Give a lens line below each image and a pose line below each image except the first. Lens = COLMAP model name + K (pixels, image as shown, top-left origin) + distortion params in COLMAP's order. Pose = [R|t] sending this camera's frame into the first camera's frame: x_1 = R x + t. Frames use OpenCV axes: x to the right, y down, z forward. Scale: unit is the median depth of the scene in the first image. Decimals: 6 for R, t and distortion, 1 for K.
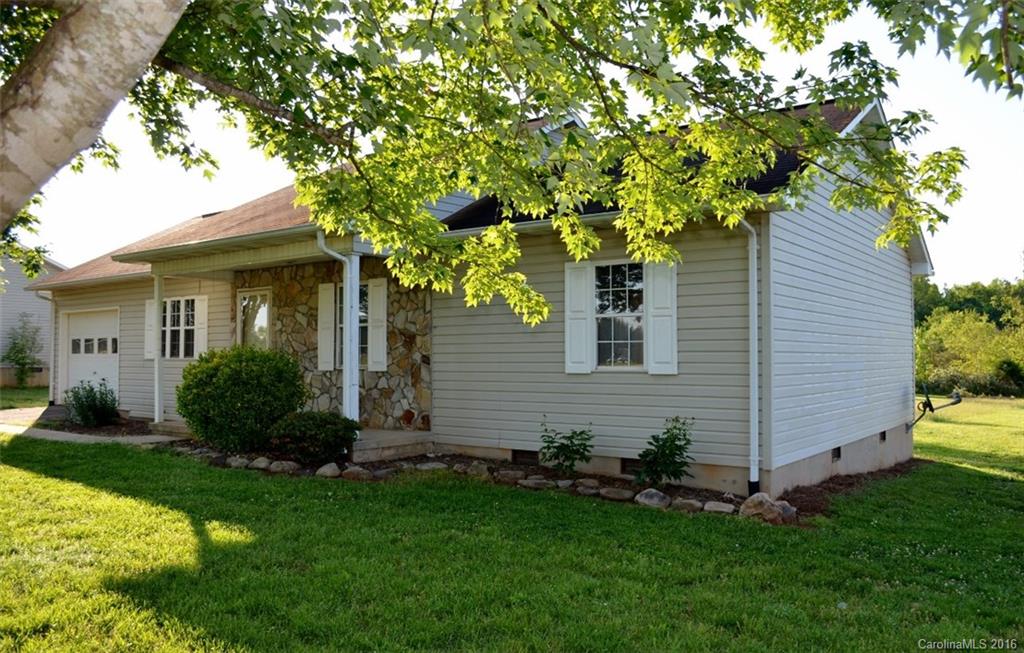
lens RADIAL K [[812.5, 0, 513.9], [0, 812.5, 327.0], [0, 0, 1]] dist [-0.063115, -0.000529]
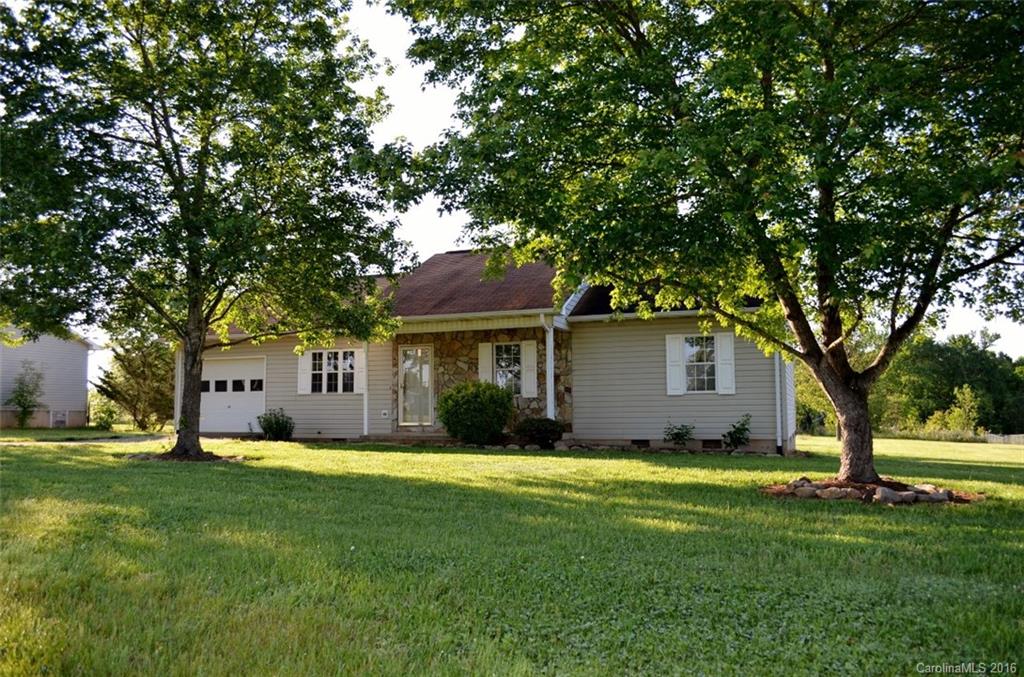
lens RADIAL K [[791.1, 0, 509.9], [0, 791.1, 339.6], [0, 0, 1]] dist [-0.055238, -0.002360]
pose [[0.961321, 0.020280, 0.274685, -0.649332], [-0.004497, 0.998308, -0.057966, 0.030950], [-0.275395, 0.054489, 0.959786, -0.517594]]
